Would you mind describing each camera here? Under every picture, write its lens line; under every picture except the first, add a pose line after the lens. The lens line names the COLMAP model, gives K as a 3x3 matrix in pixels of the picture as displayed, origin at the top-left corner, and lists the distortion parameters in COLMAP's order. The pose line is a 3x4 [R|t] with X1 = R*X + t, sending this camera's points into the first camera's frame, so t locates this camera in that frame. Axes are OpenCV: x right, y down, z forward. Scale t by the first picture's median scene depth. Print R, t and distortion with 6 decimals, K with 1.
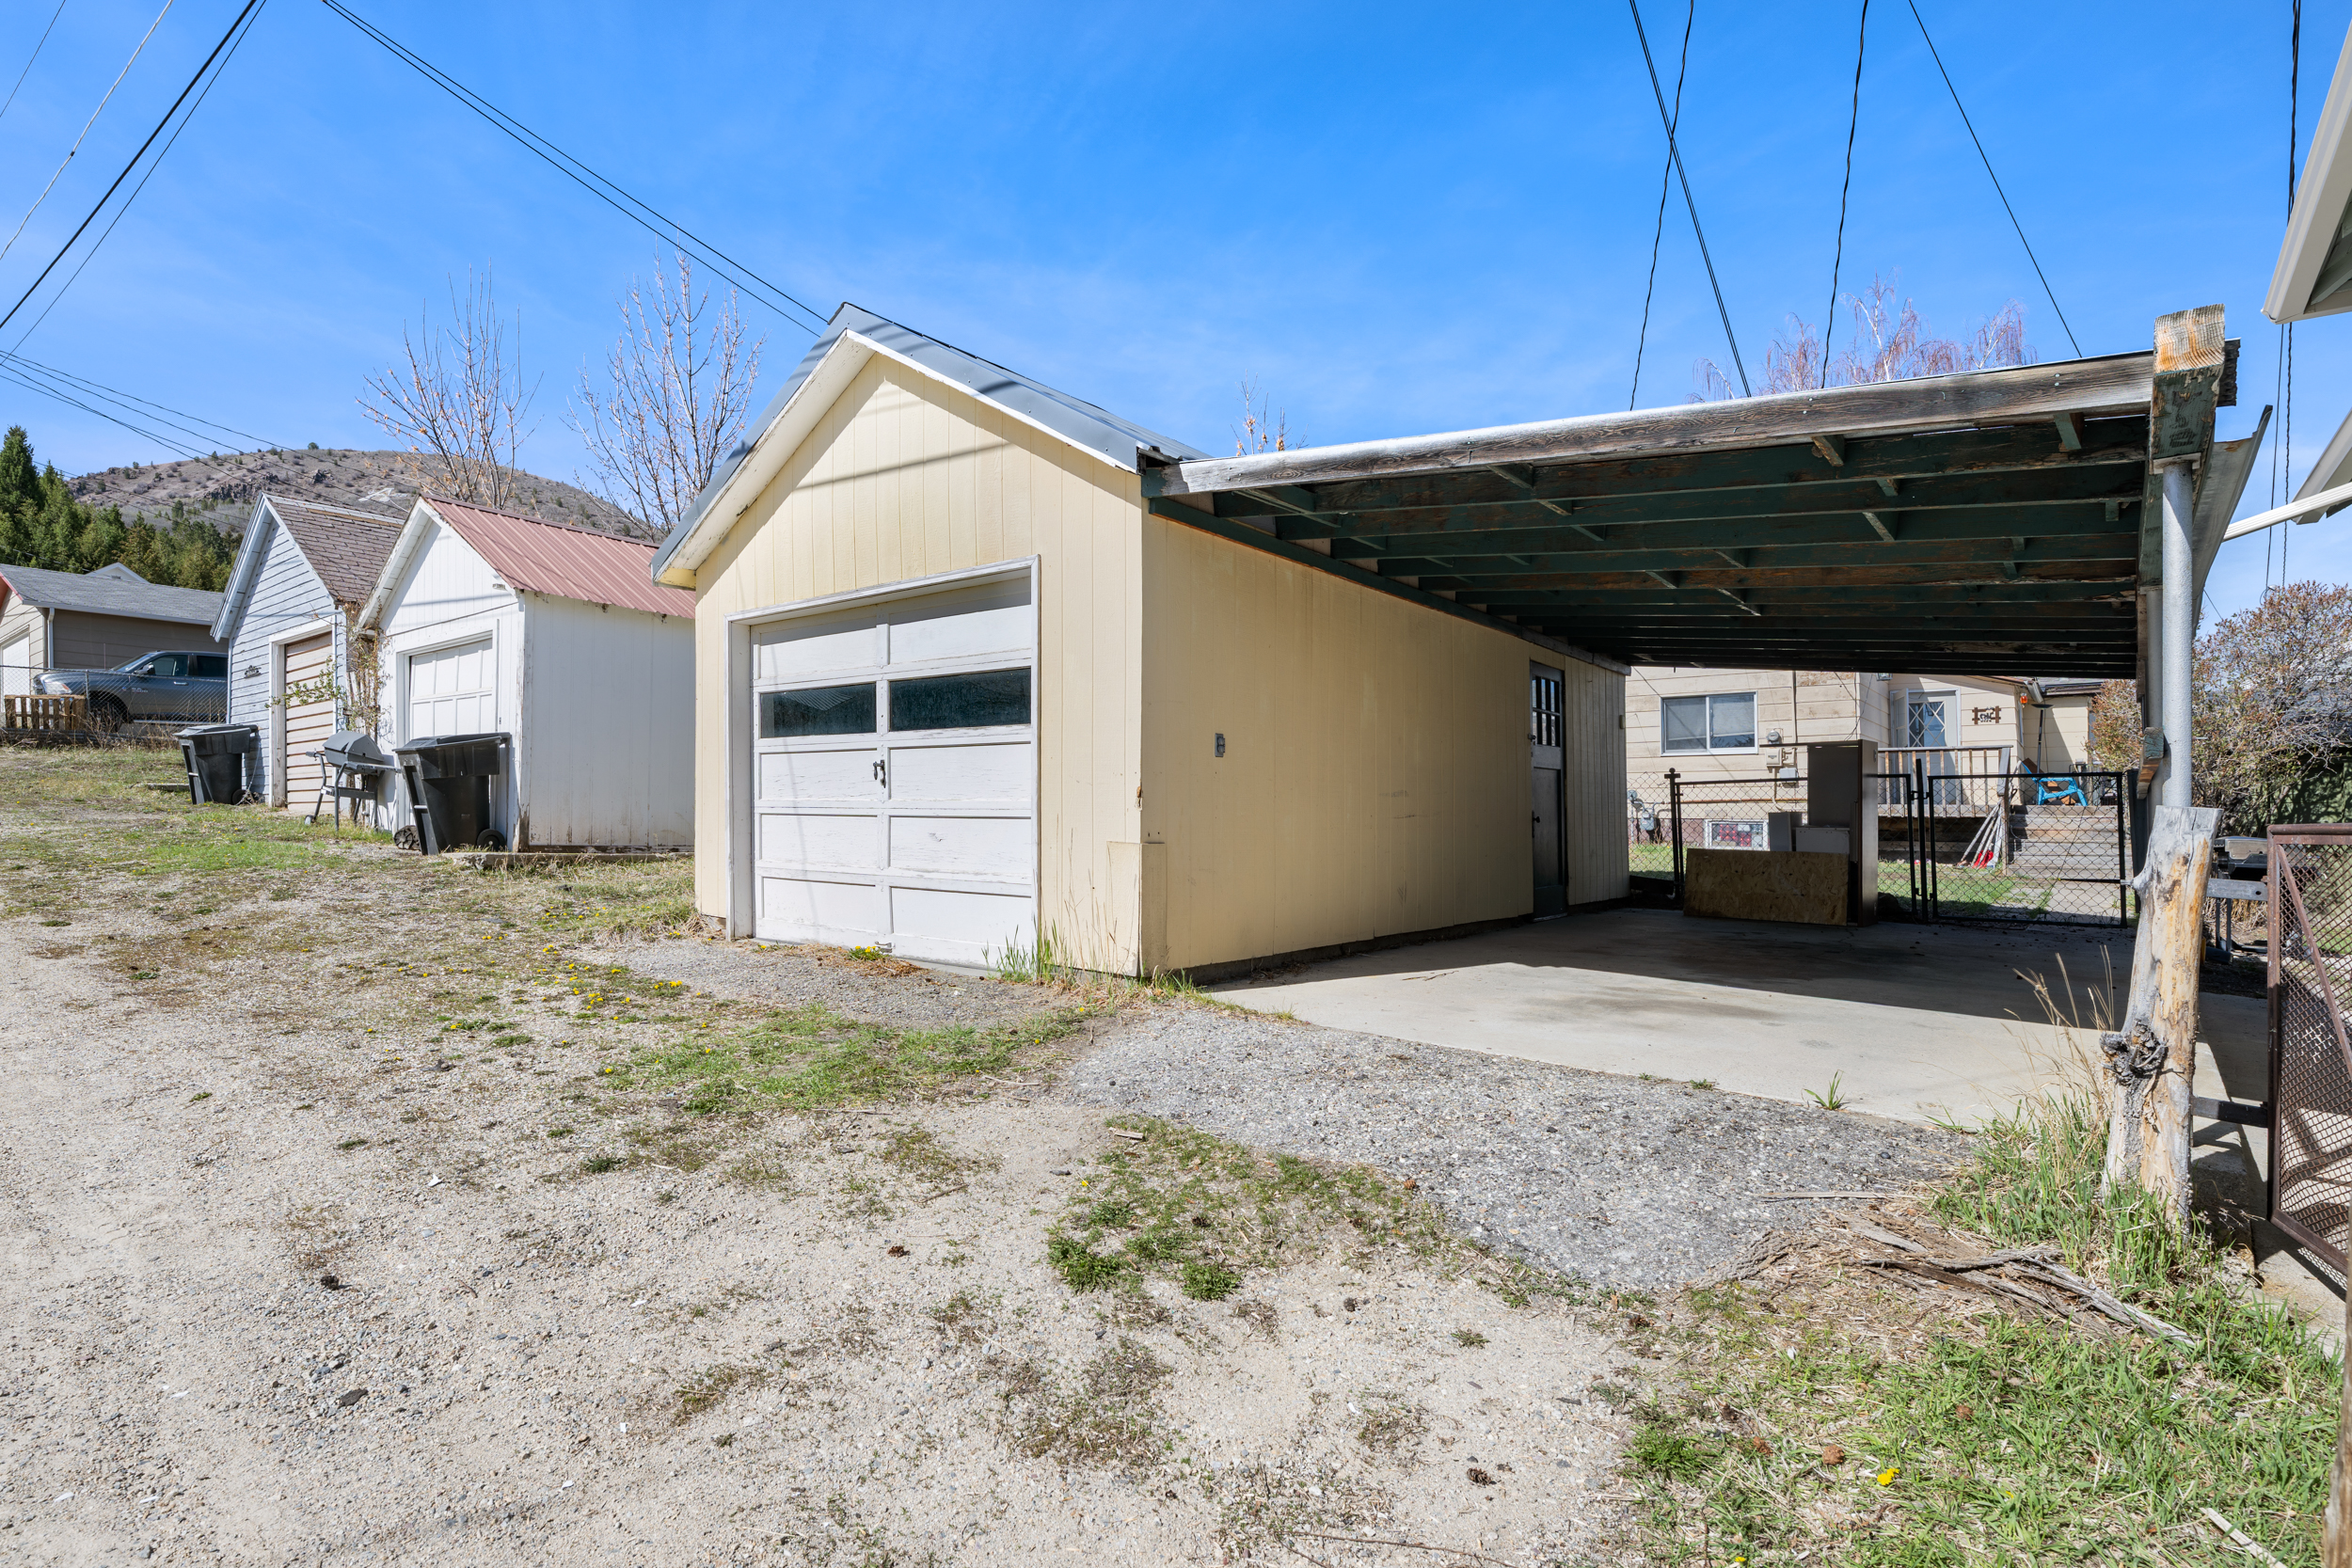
lens RADIAL K [[1157.8, 0, 1071.5], [0, 1157.8, 802.9], [0, 0, 1]] dist [-0.003395, 0.000339]
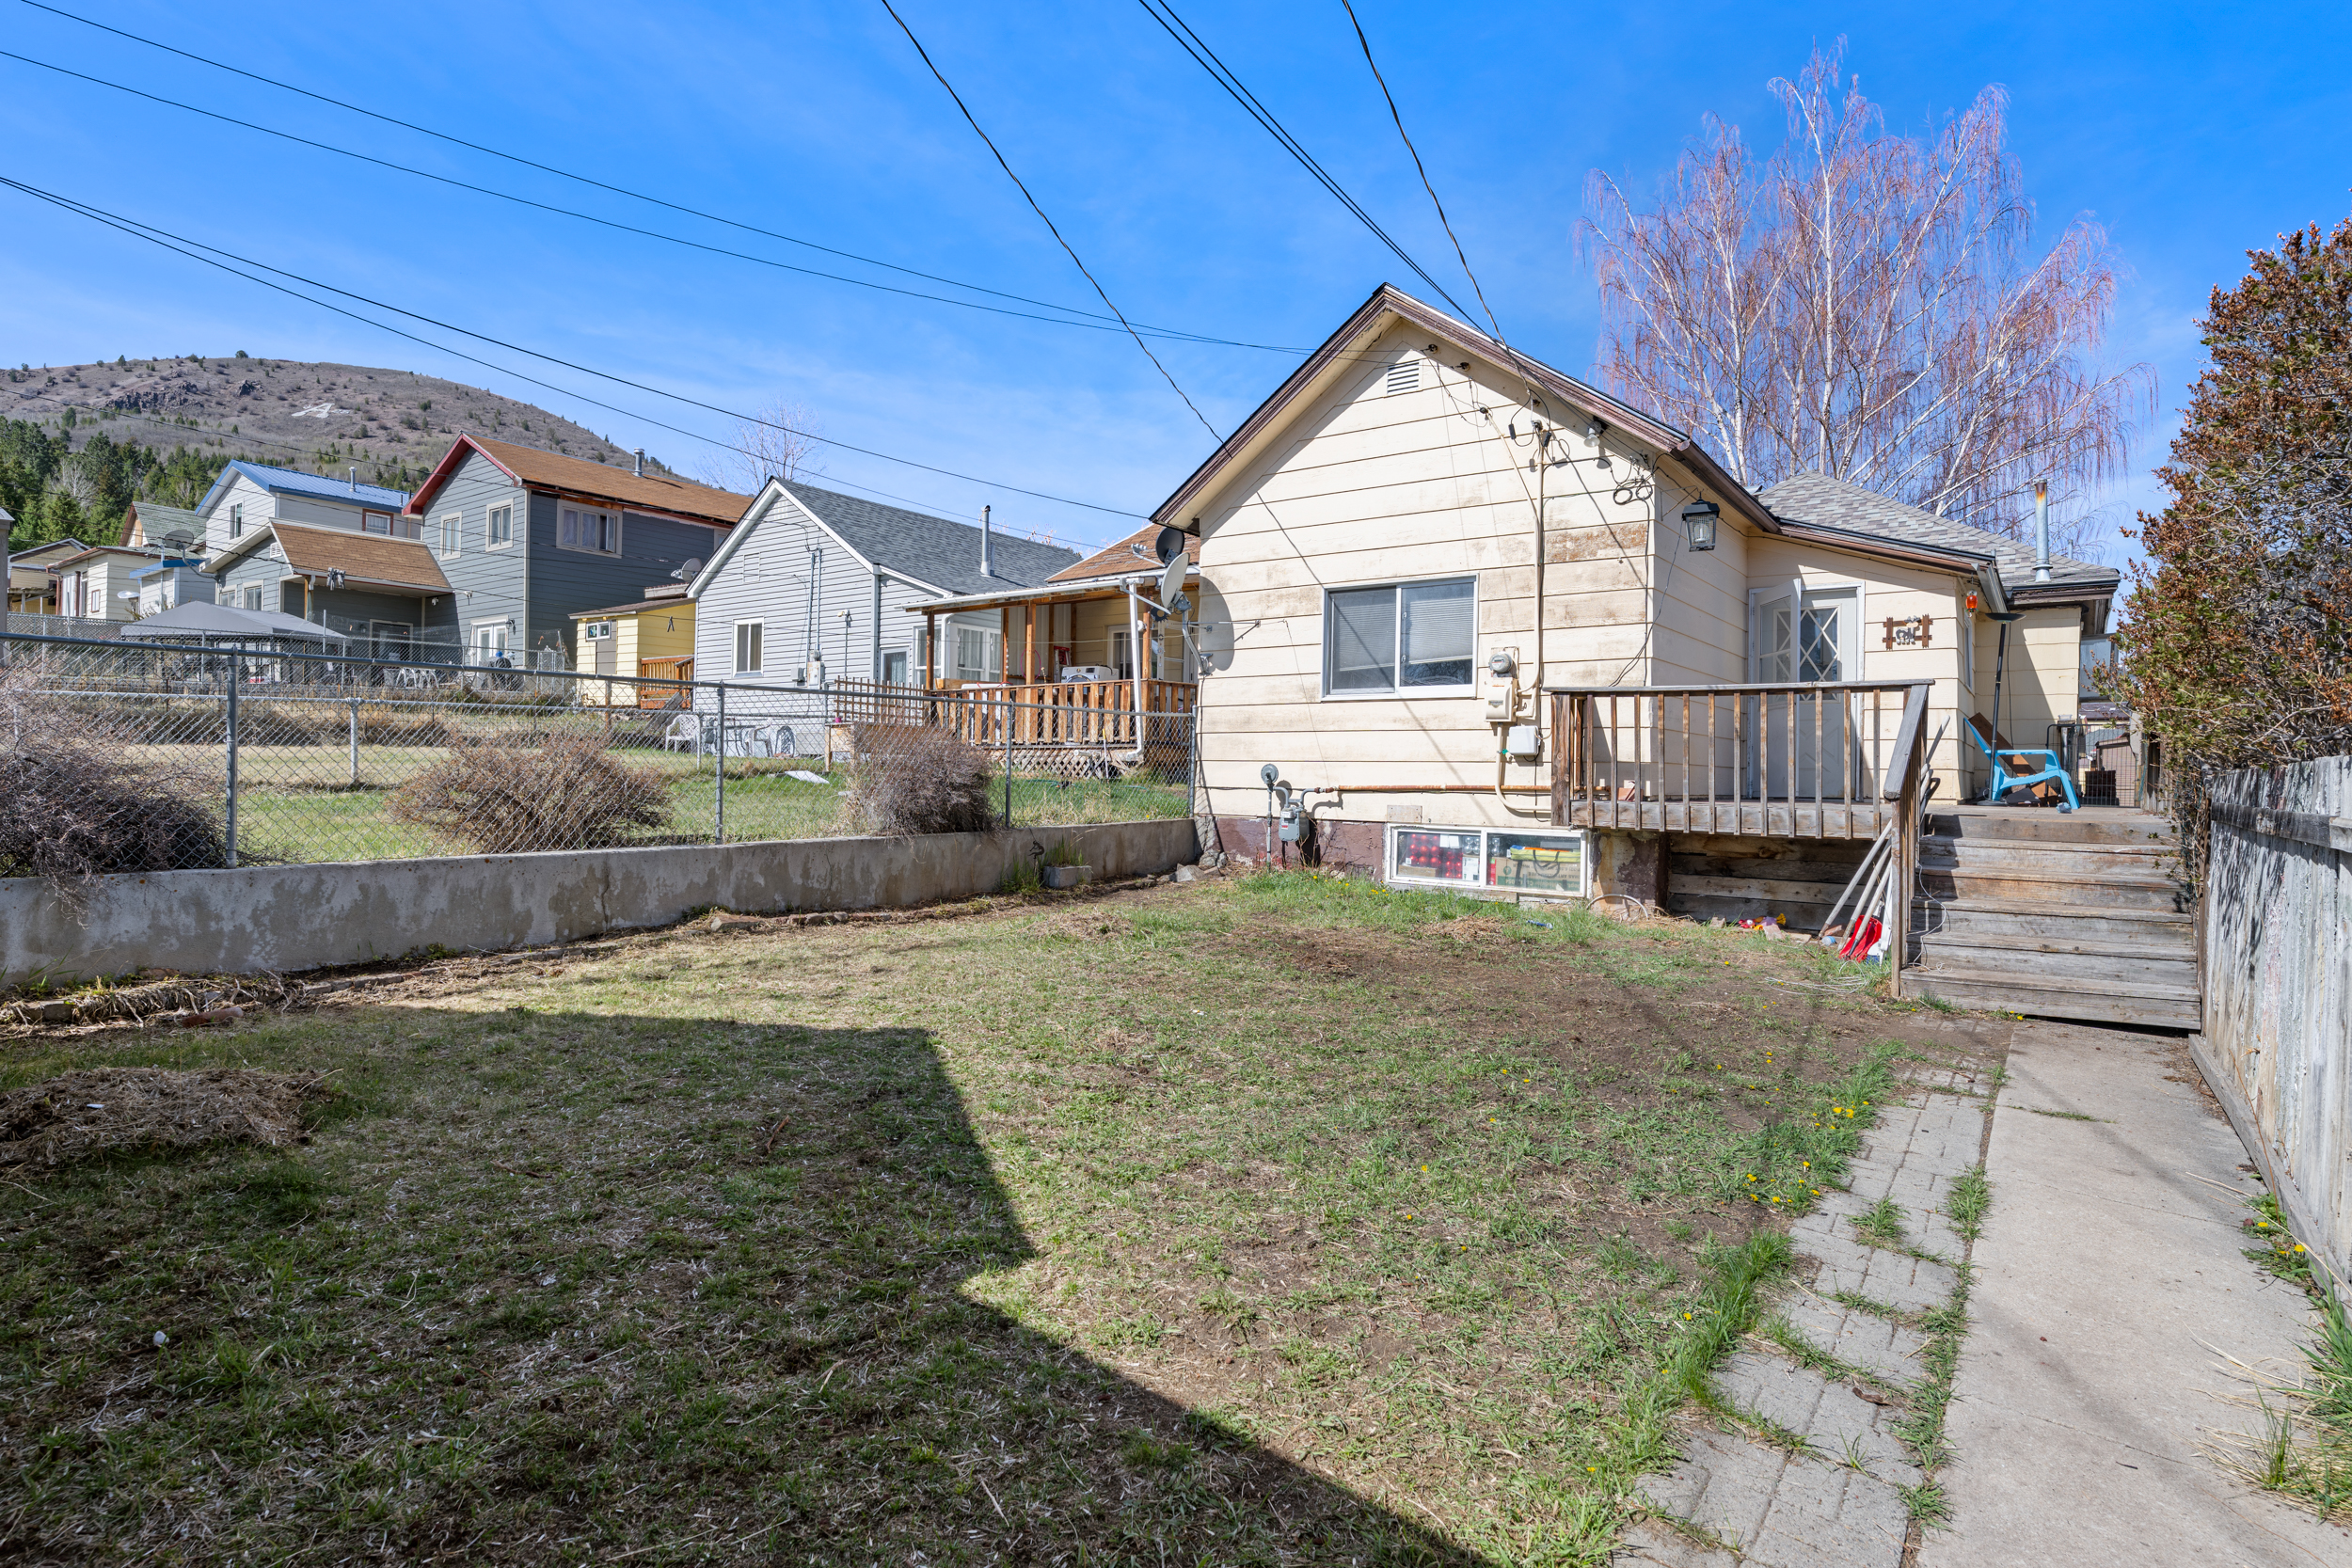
lens RADIAL K [[1193.2, 0, 1181.0], [0, 1193.2, 771.8], [0, 0, 1]] dist [-0.004706, -0.000095]
pose [[0.996322, 0.007541, 0.085350, 0.398006], [-0.008741, 0.999868, 0.013691, -0.015004], [-0.085236, -0.014387, 0.996257, 0.463366]]
